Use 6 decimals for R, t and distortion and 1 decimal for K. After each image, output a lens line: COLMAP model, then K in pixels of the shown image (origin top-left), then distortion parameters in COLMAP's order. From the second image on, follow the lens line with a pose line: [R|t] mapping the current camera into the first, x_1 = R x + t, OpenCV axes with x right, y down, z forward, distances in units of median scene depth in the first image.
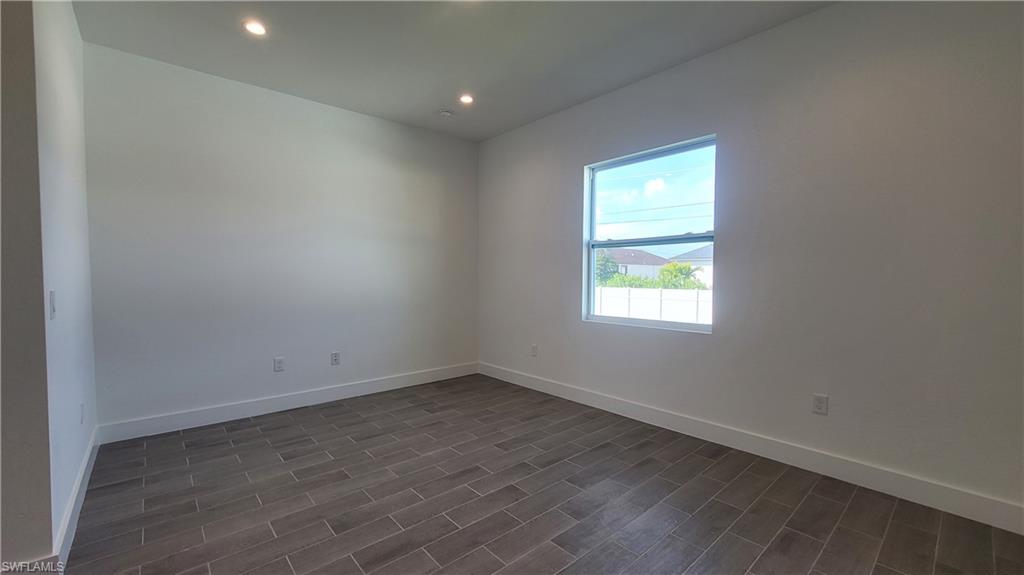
lens RADIAL K [[417.6, 0, 514.4], [0, 417.6, 284.7], [0, 0, 1]] dist [-0.003762, 0.001576]
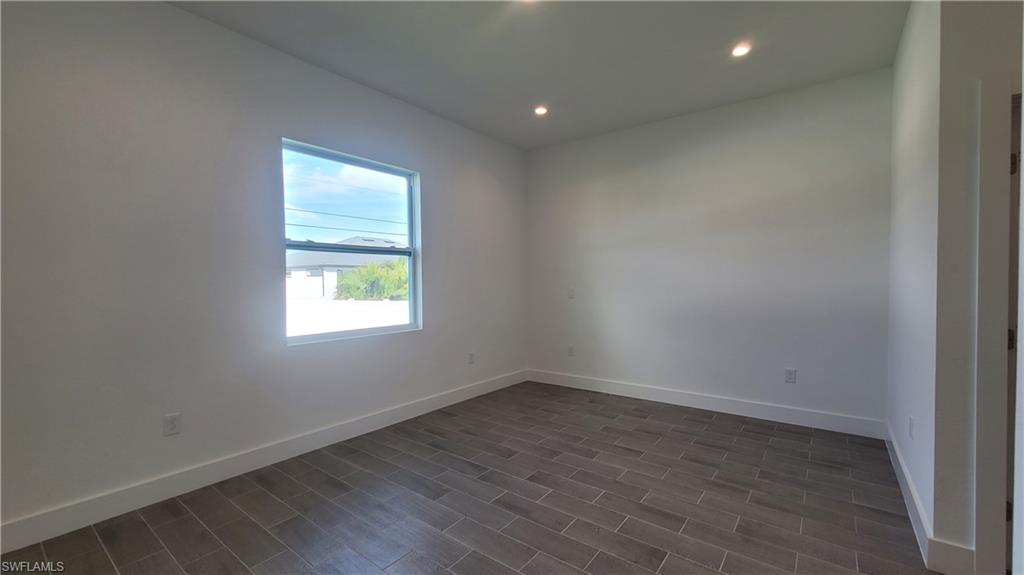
lens RADIAL K [[417.6, 0, 514.5], [0, 417.6, 286.3], [0, 0, 1]] dist [-0.003762, 0.001576]
pose [[-0.199760, -0.012942, 0.979759, -0.775217], [0.026345, 0.999480, 0.018574, -0.027657], [-0.979491, 0.029522, -0.199315, 0.911109]]
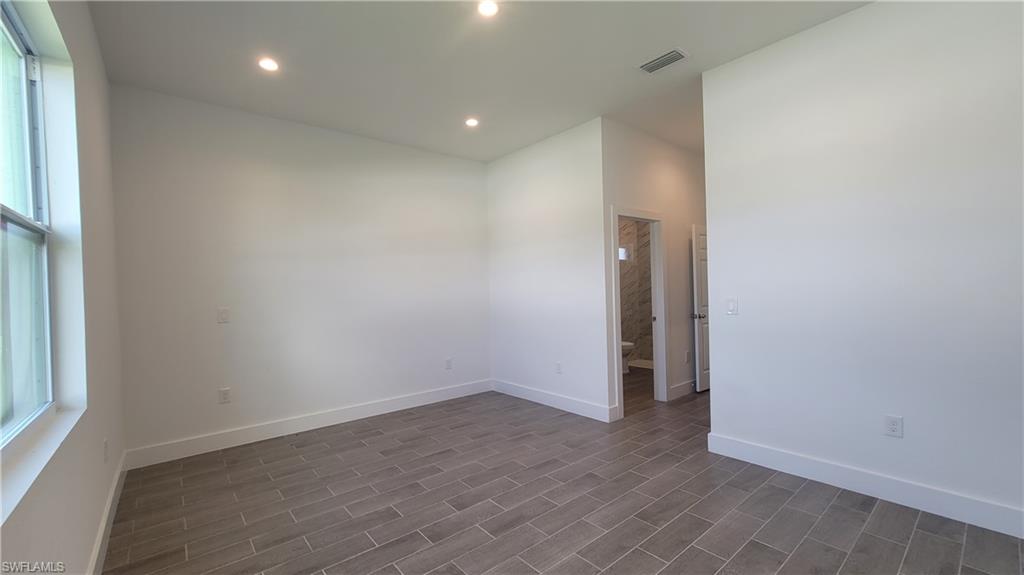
lens RADIAL K [[417.6, 0, 516.0], [0, 417.6, 286.3], [0, 0, 1]] dist [-0.003762, 0.001576]
pose [[-0.999446, 0.024656, 0.022361, -0.129347], [0.024959, 0.999599, 0.013386, -0.040435], [-0.022022, 0.013937, -0.999660, 1.457356]]
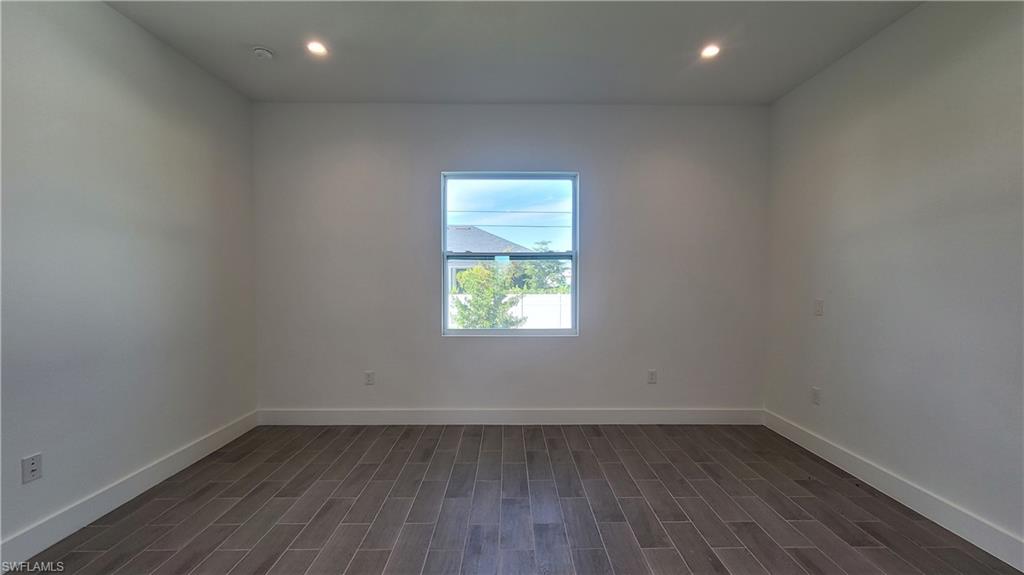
lens RADIAL K [[417.6, 0, 513.5], [0, 417.6, 288.5], [0, 0, 1]] dist [-0.003762, 0.001576]
pose [[0.655488, -0.020210, 0.754935, -0.530939], [0.017601, 0.999779, 0.011482, -0.035810], [-0.755000, 0.005761, 0.655699, 0.320946]]
